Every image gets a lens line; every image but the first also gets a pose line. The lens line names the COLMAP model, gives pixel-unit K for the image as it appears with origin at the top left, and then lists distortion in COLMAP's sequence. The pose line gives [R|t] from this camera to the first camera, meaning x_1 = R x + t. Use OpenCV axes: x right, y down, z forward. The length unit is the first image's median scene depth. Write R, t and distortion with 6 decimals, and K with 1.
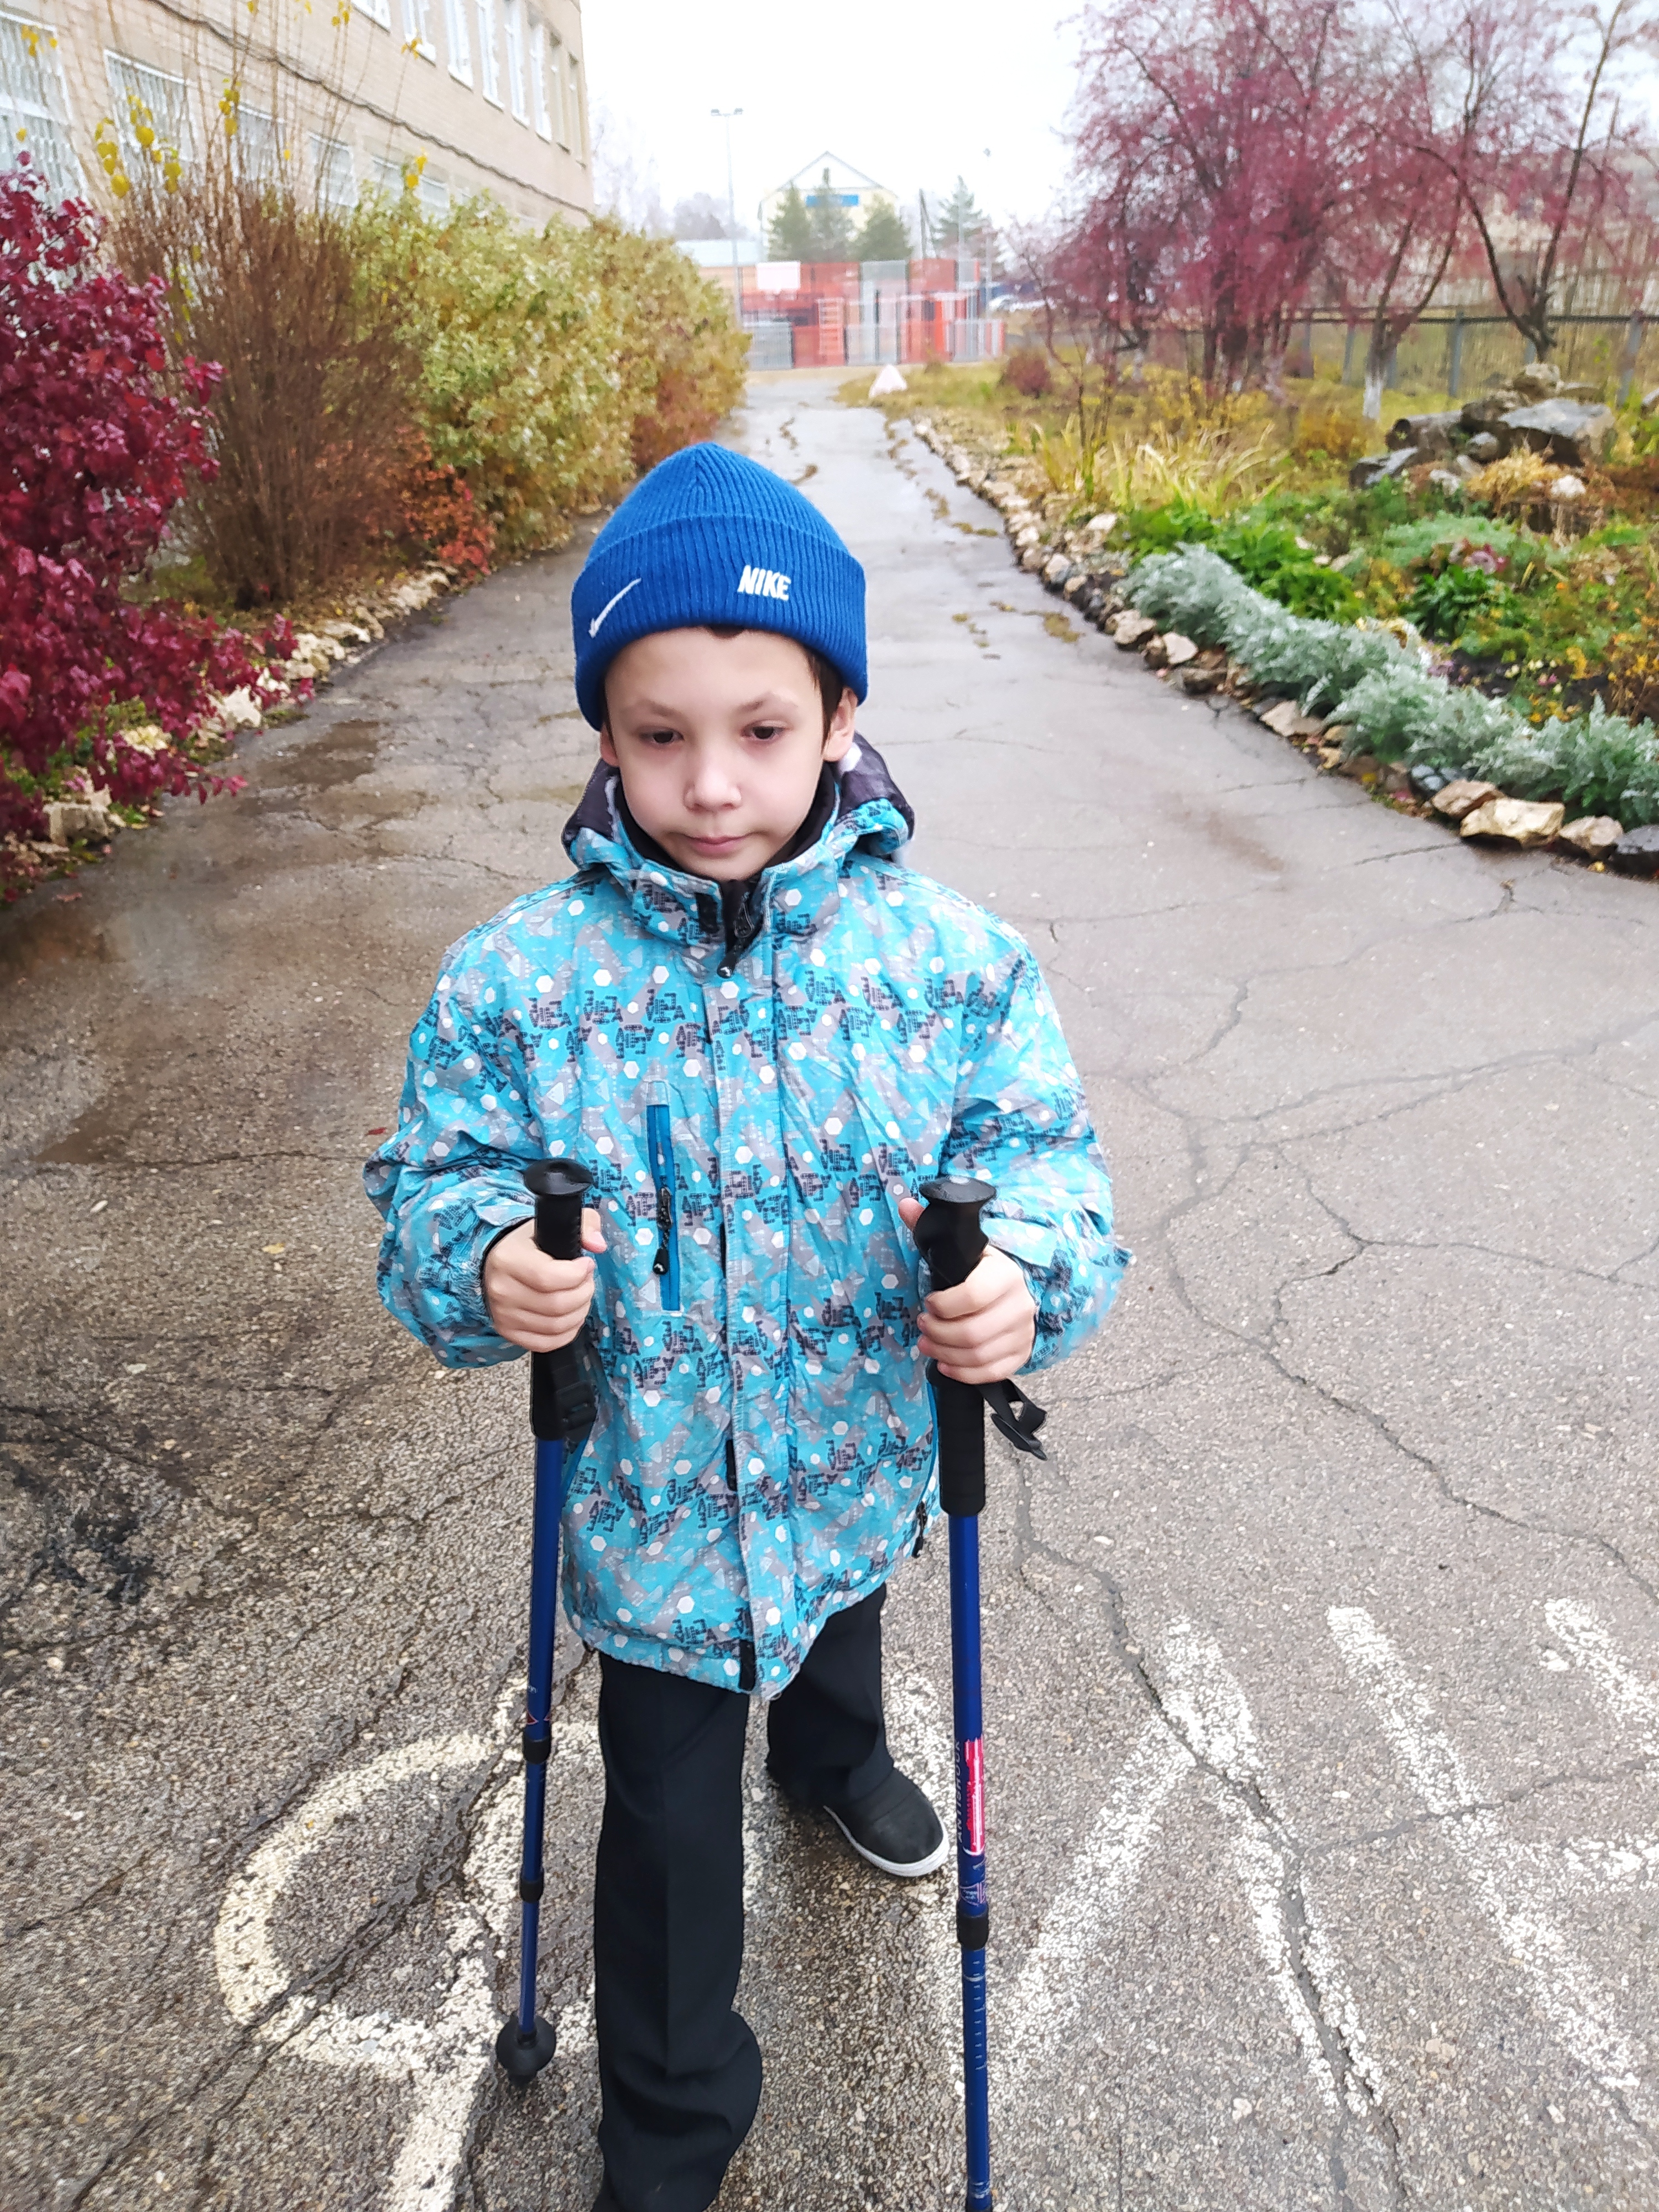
lens RADIAL K [[1647.5, 0, 795.9], [0, 1647.5, 1058.6], [0, 0, 1]] dist [0.111413, -0.173335]
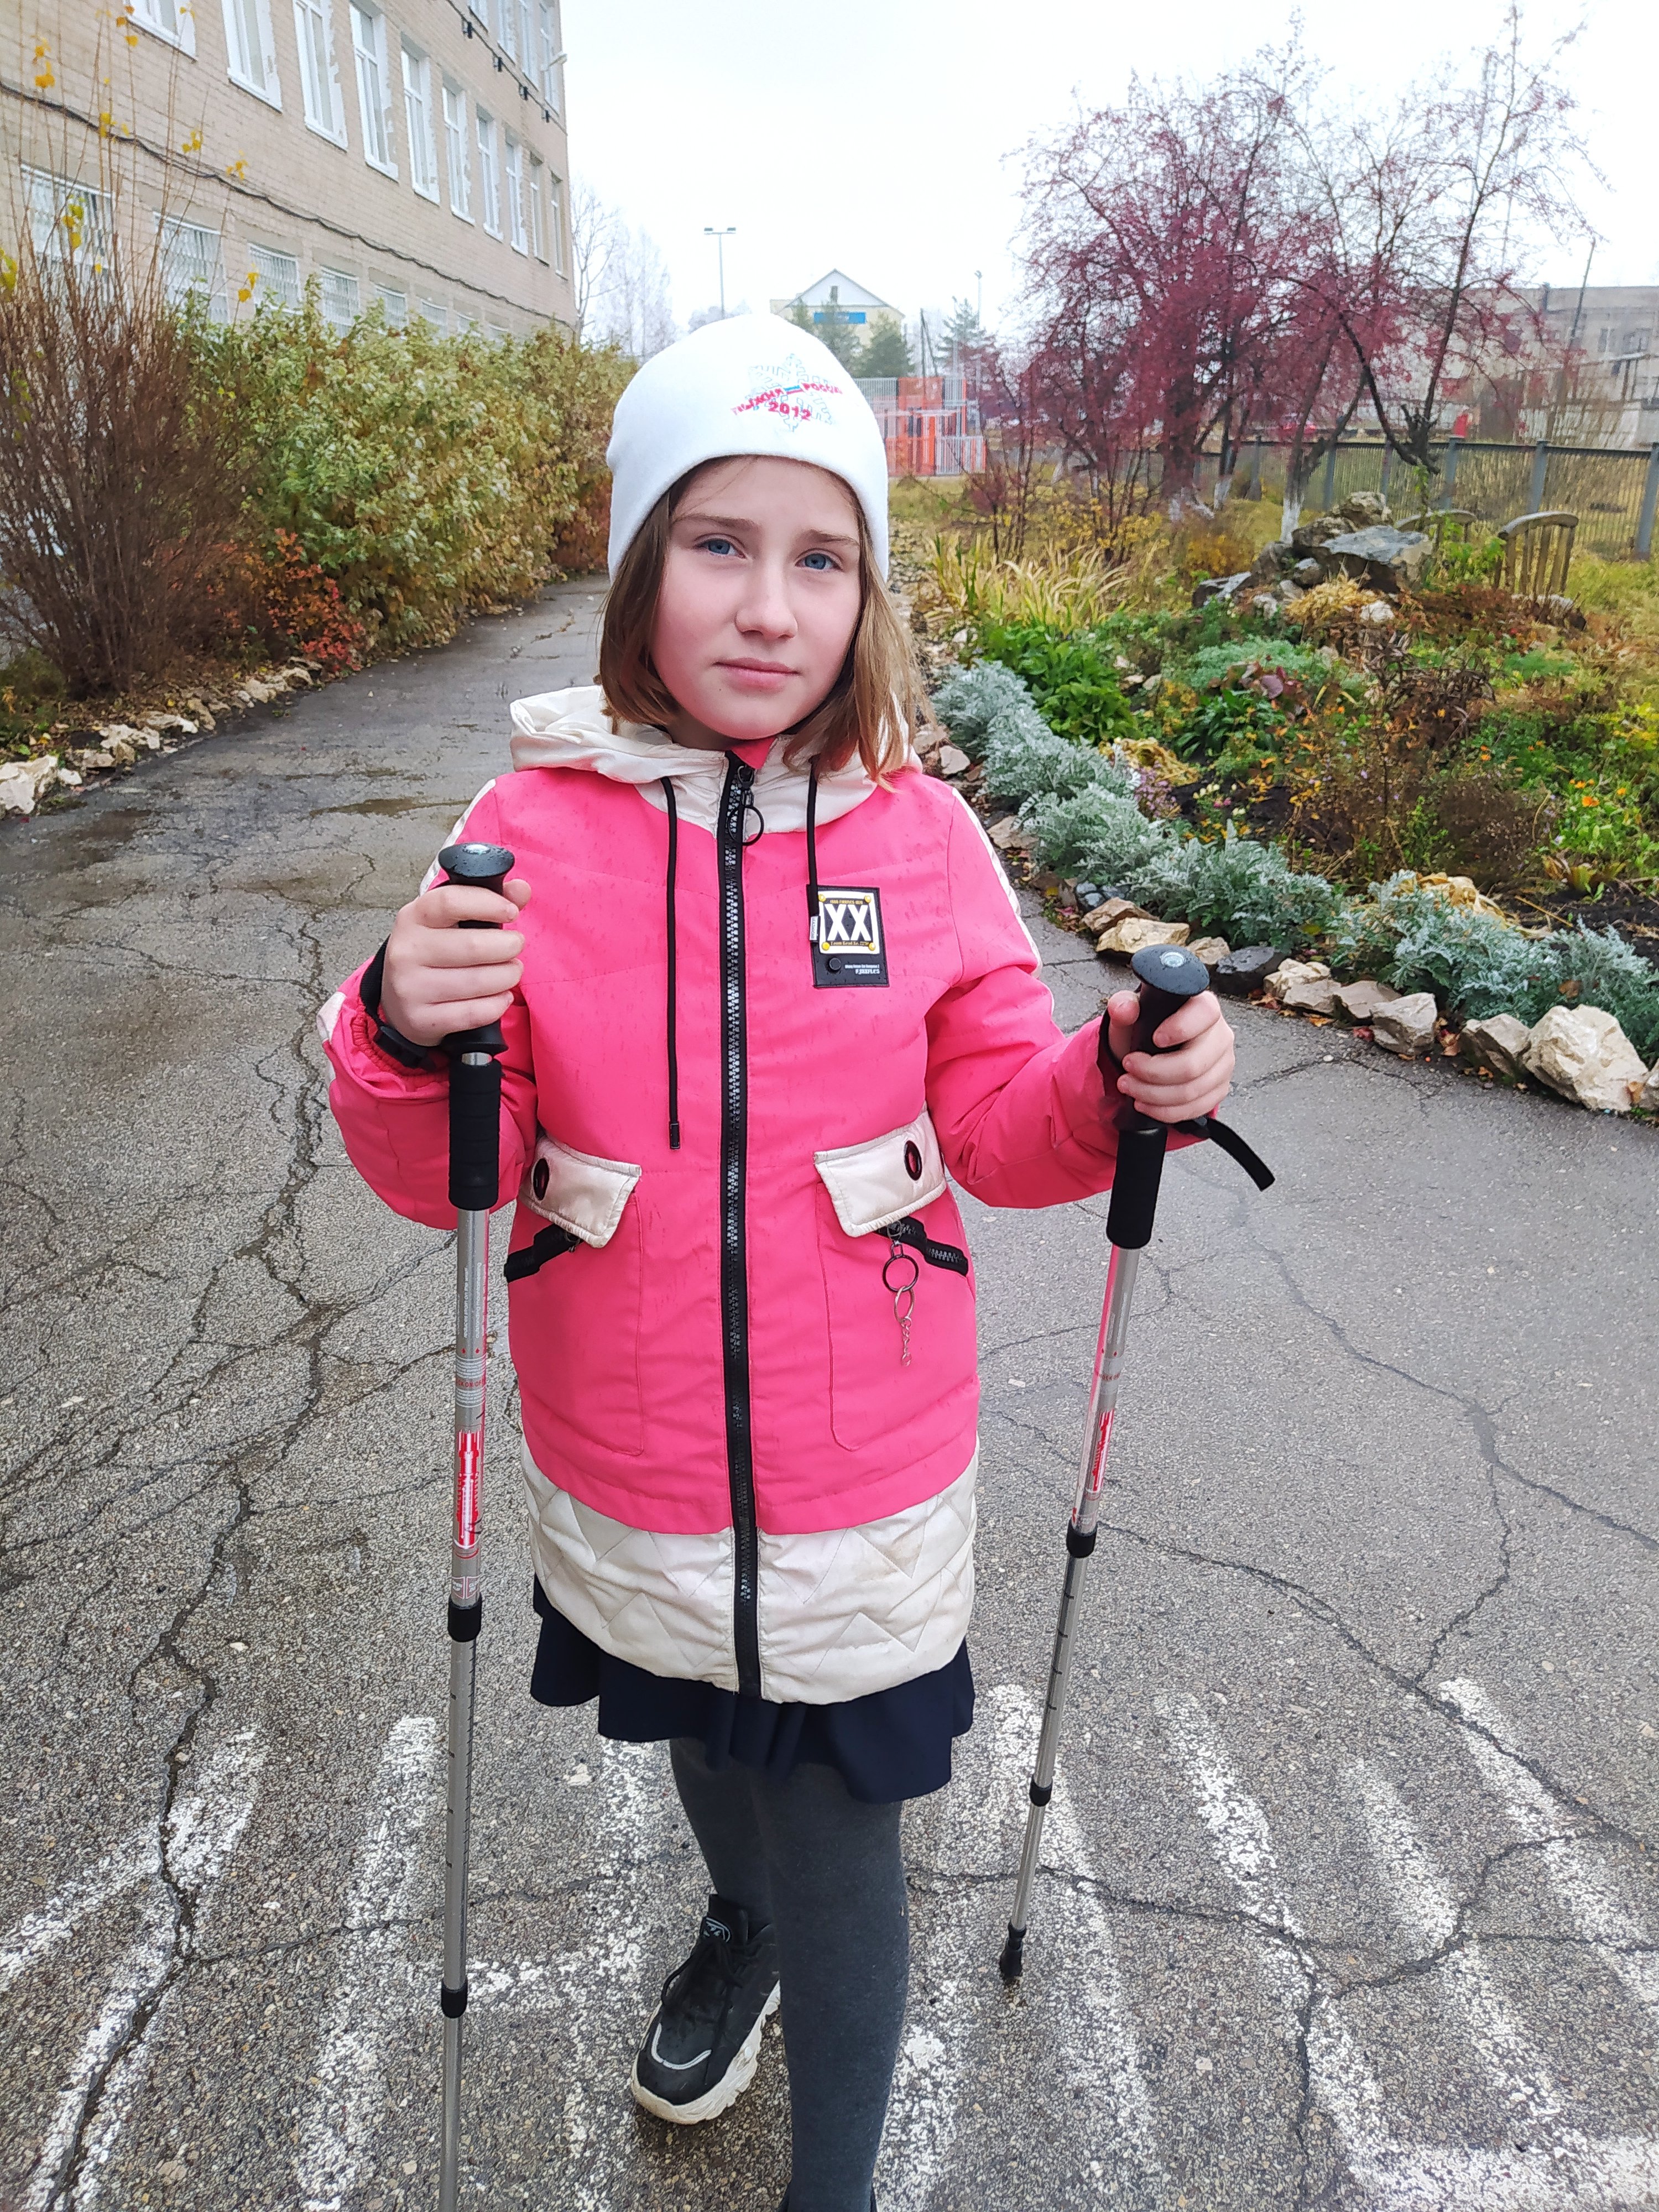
lens RADIAL K [[1620.1, 0, 830.0], [0, 1620.1, 1104.6], [0, 0, 1]] dist [0.116322, -0.192070]
pose [[0.999699, 0.023910, -0.005418, 0.171151], [-0.024046, 0.999357, -0.026598, -0.006100], [0.004779, 0.026720, 0.999632, -0.000003]]
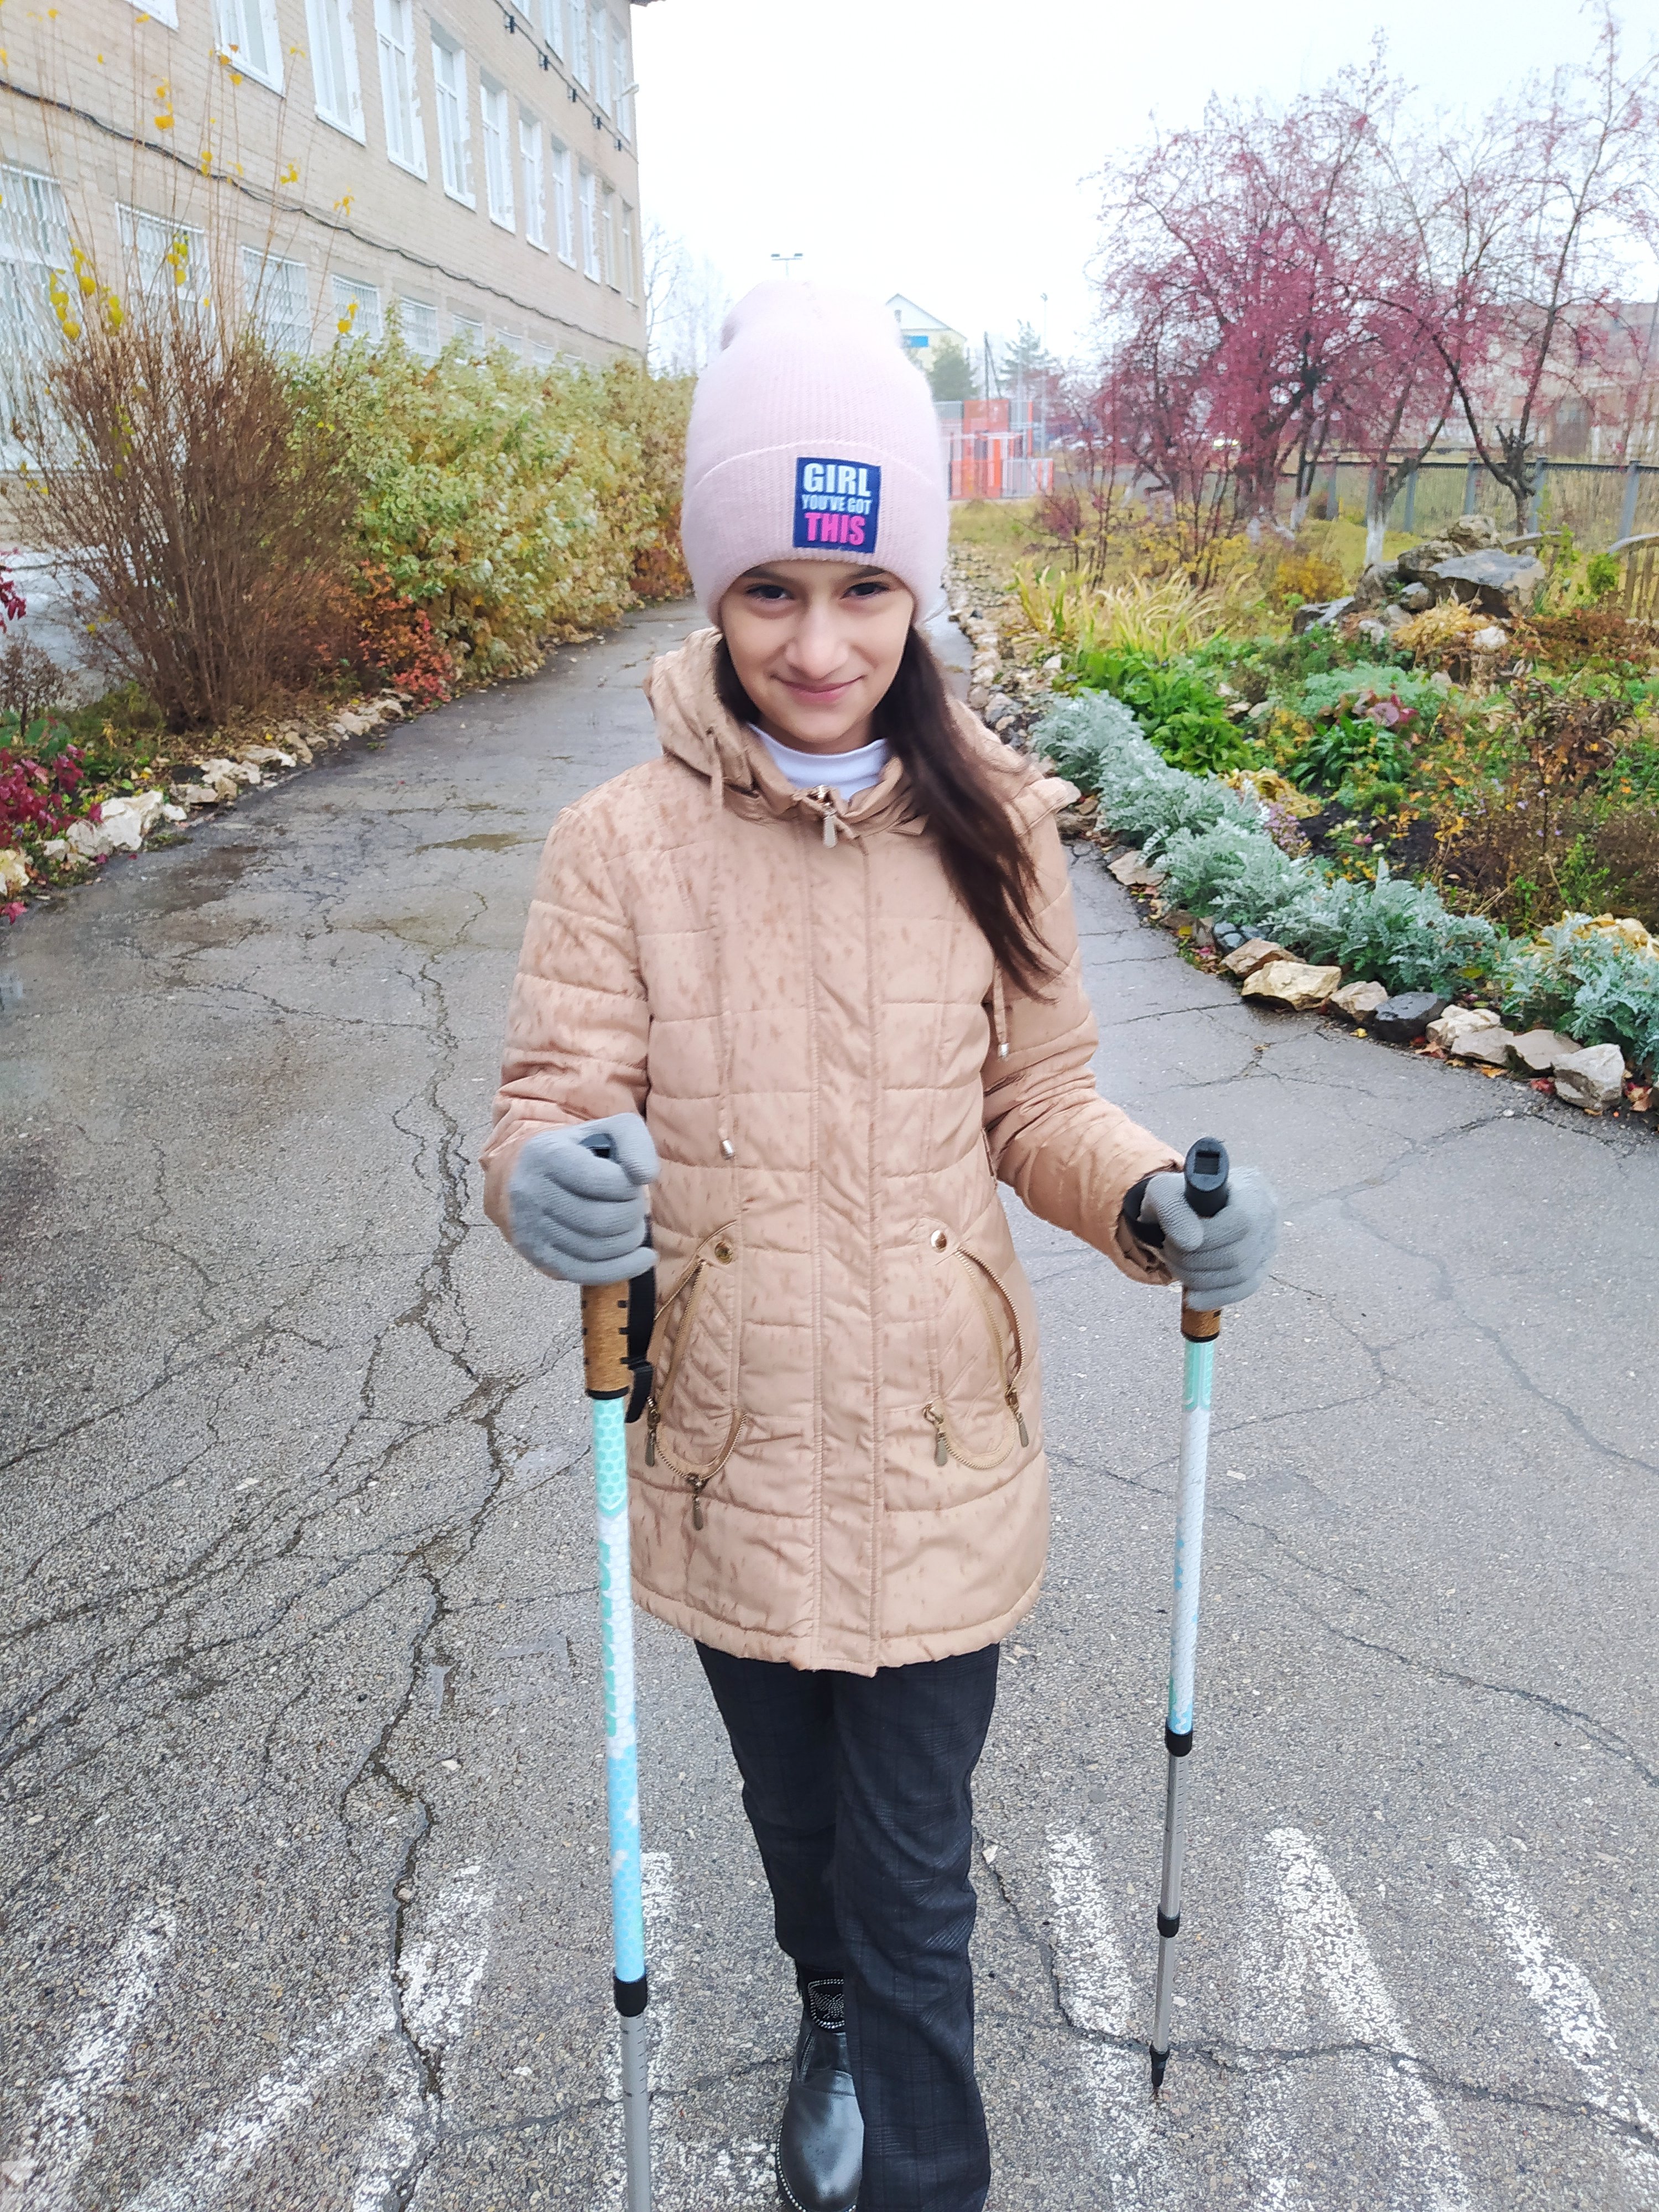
lens RADIAL K [[1625.6, 0, 832.9], [0, 1625.6, 1098.2], [0, 0, 1]] dist [0.111684, -0.178469]
pose [[0.999076, 0.026385, -0.033934, 0.134606], [-0.027789, 0.998749, -0.041575, -0.017817], [0.032795, 0.042480, 0.998559, 0.017009]]
